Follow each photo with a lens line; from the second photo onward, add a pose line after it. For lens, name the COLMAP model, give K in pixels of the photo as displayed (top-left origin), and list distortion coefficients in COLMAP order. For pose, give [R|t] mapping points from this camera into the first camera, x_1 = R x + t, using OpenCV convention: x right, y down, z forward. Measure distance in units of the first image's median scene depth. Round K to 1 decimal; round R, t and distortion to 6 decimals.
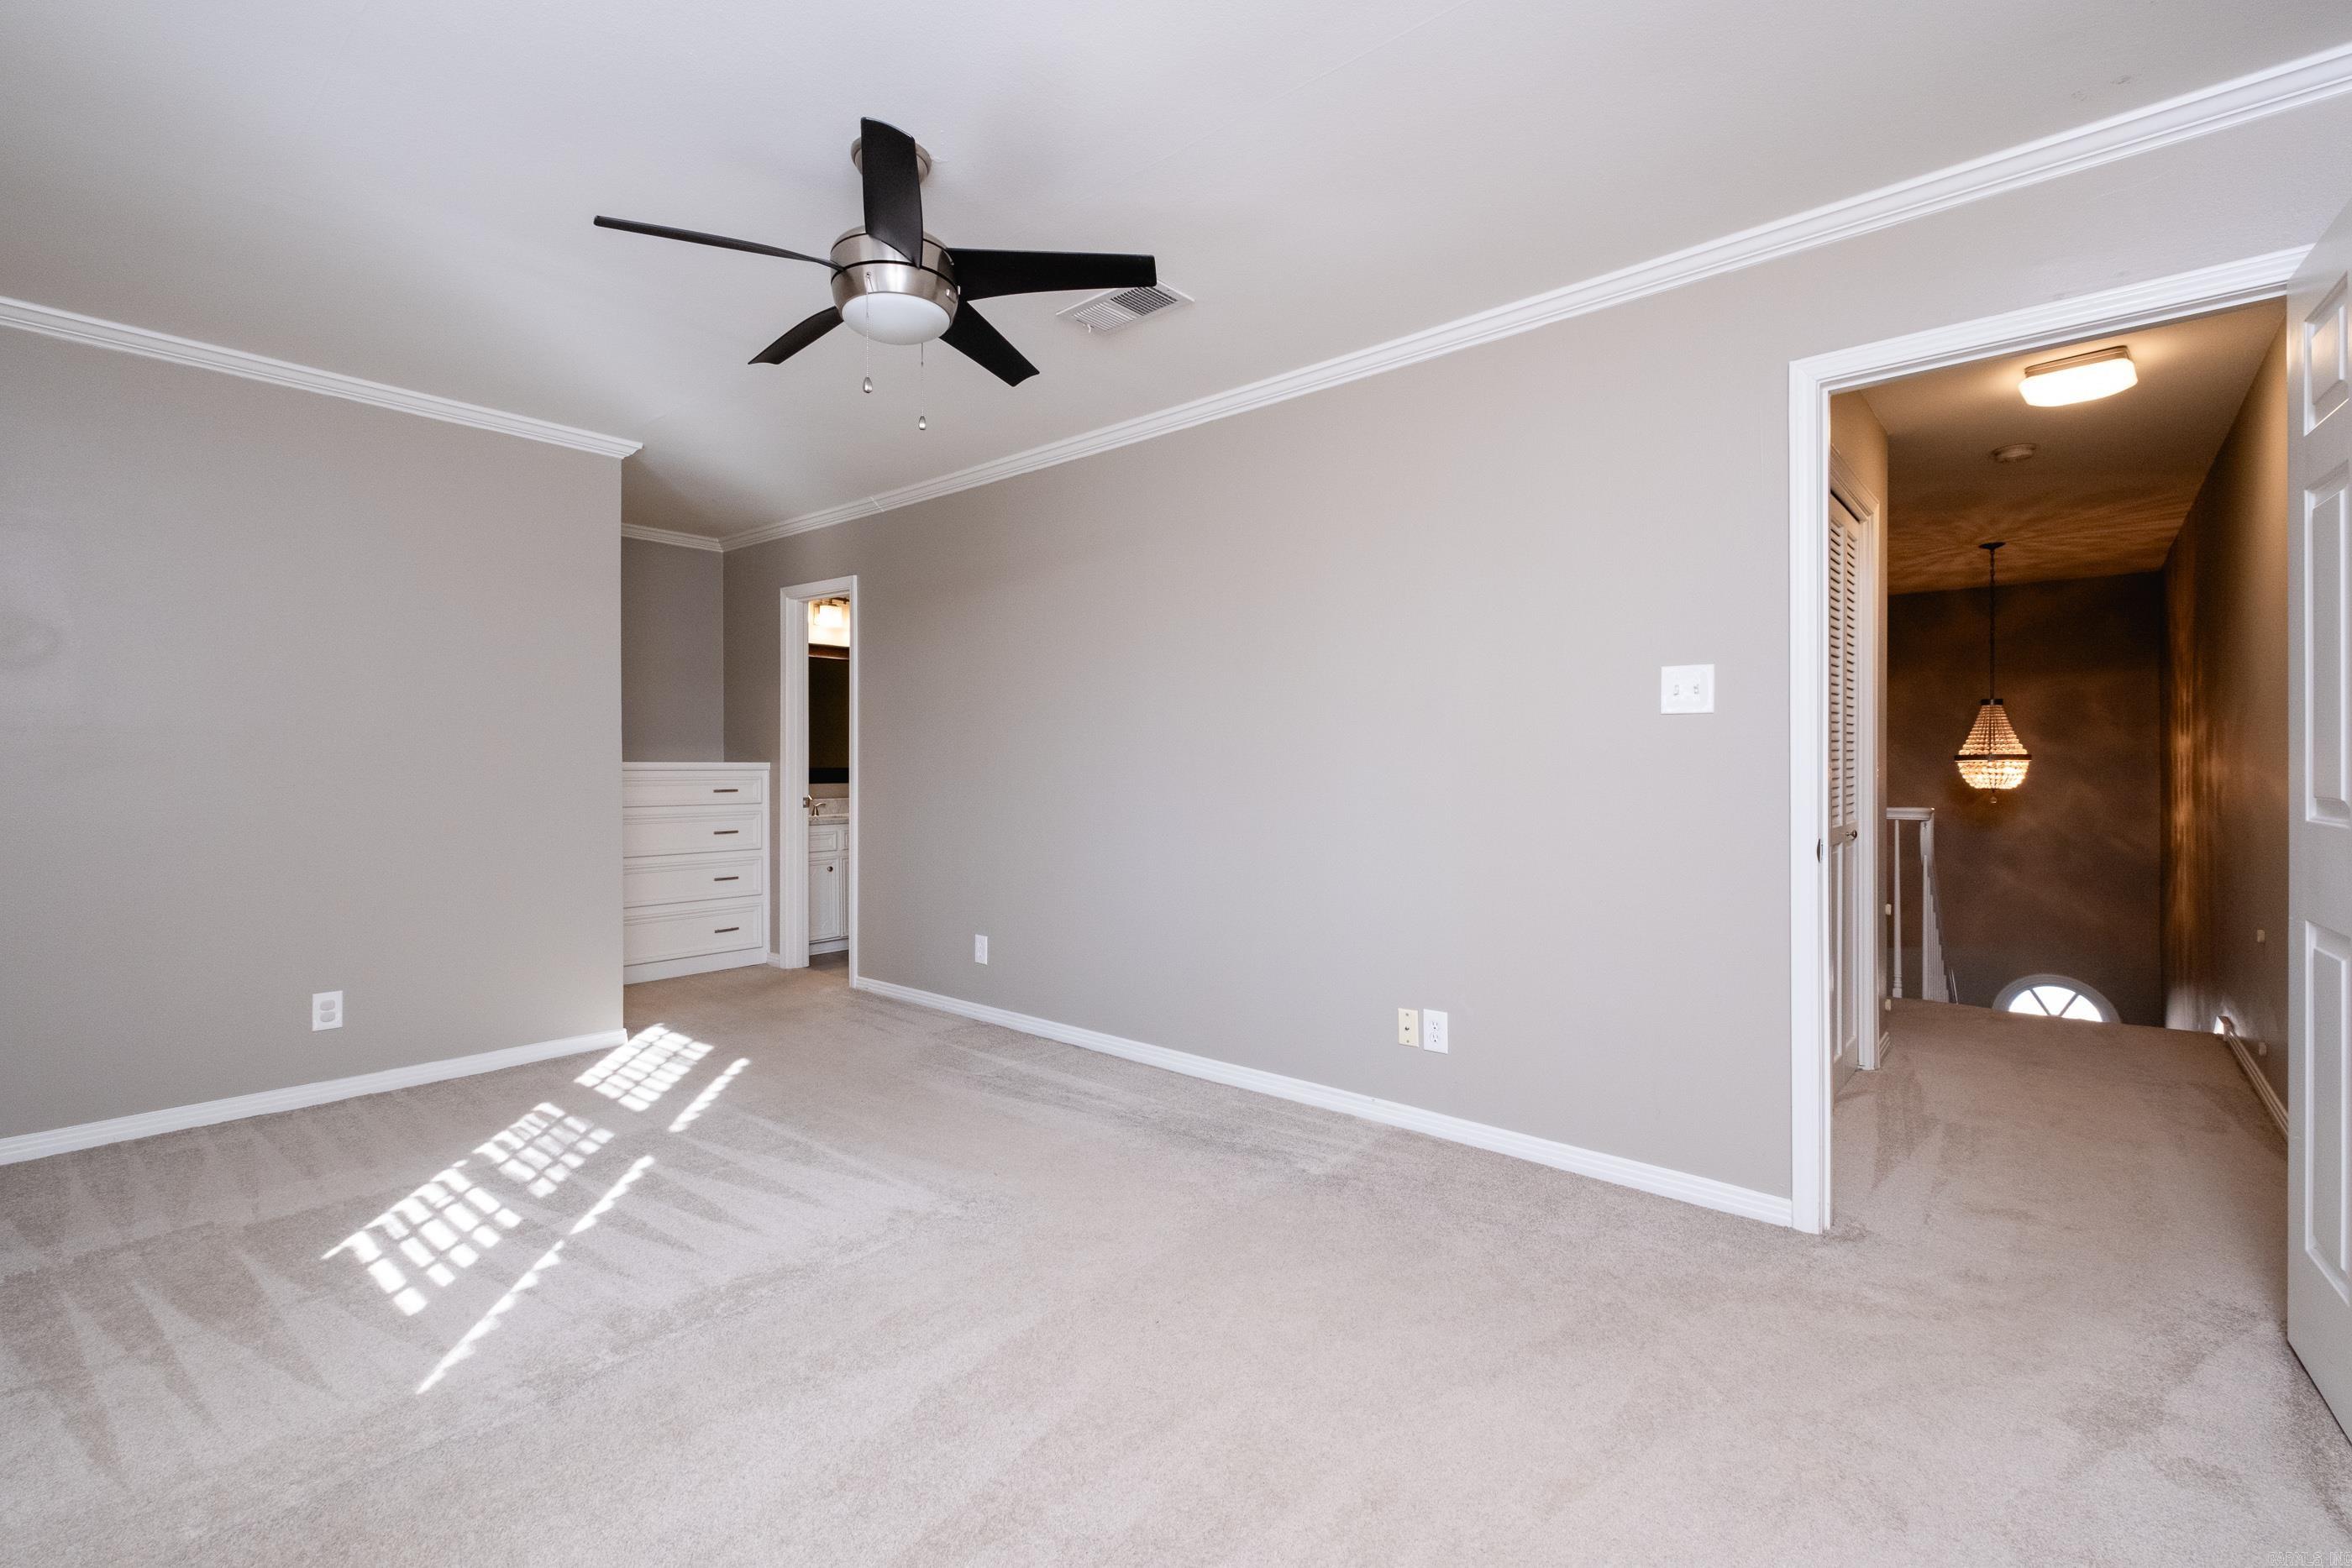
lens RADIAL K [[1021.6, 0, 1162.4], [0, 1021.6, 762.2], [0, 0, 1]] dist [0.004982, -0.003932]
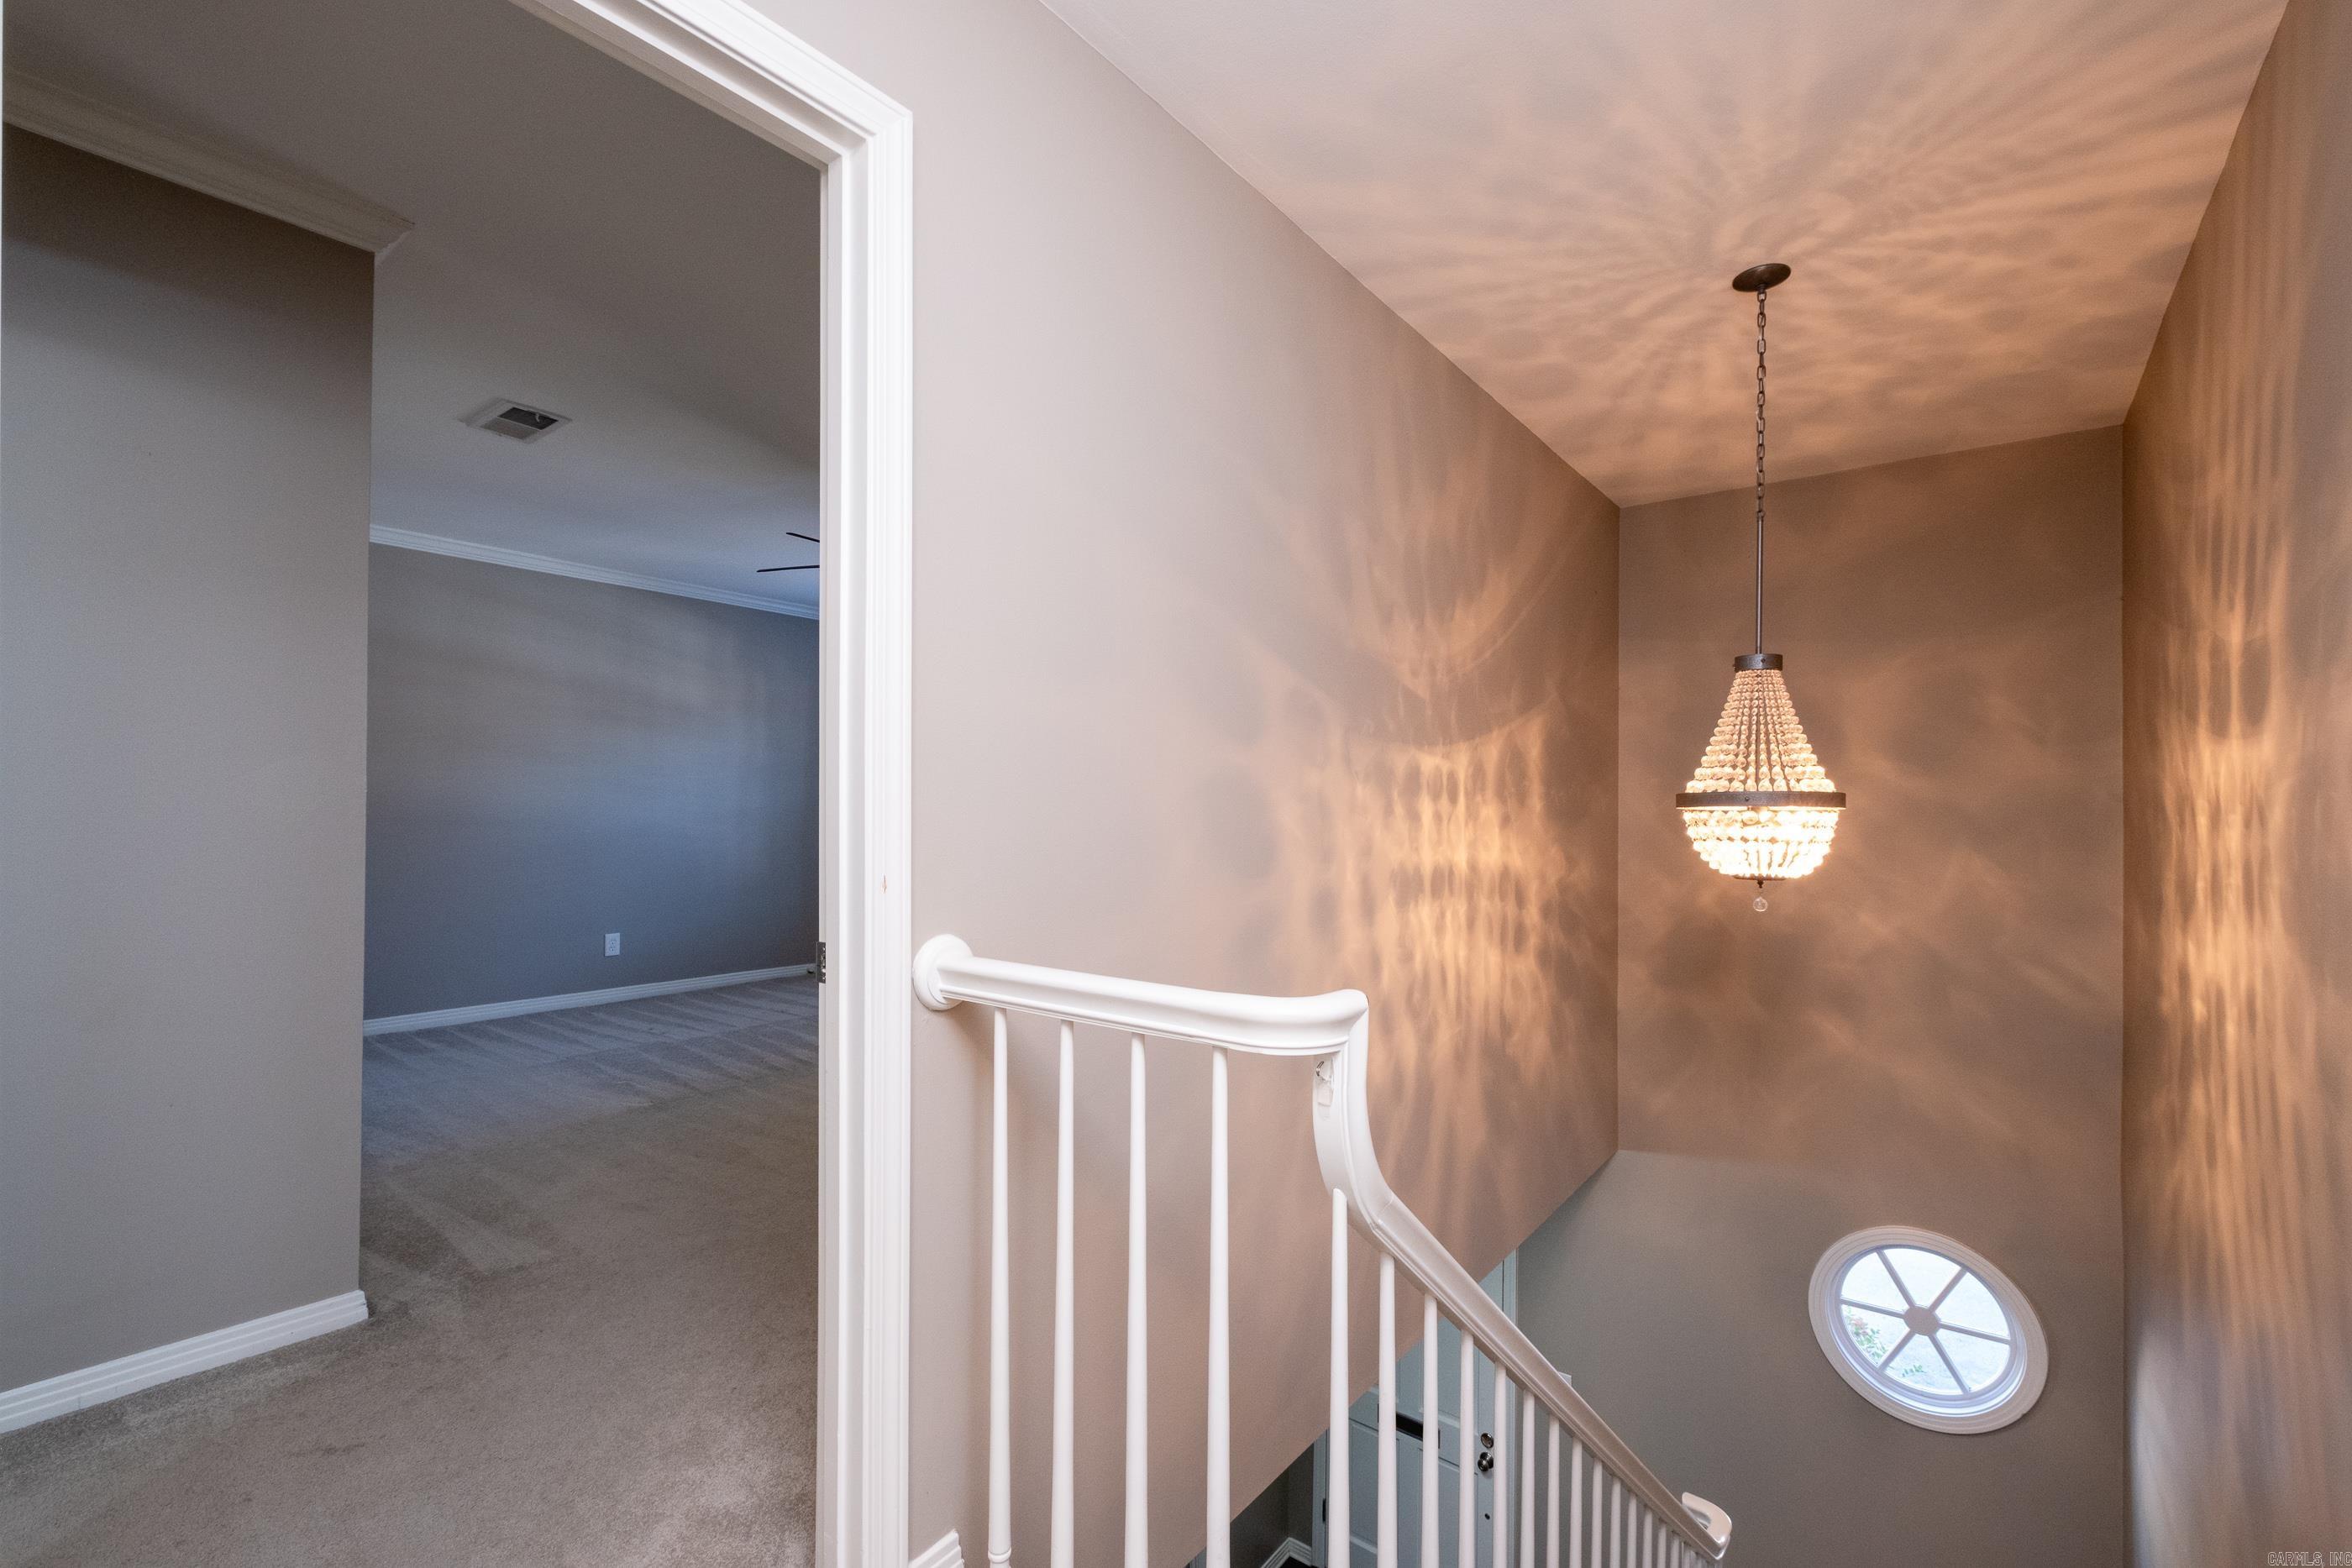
lens RADIAL K [[1021.6, 0, 1193.8], [0, 1021.6, 798.5], [0, 0, 1]] dist [0.004982, -0.003932]
pose [[0.997184, 0.008086, 0.074551, 0.550211], [-0.007543, 0.999943, -0.007555, -0.000464], [-0.074608, 0.006972, 0.997189, 0.604831]]
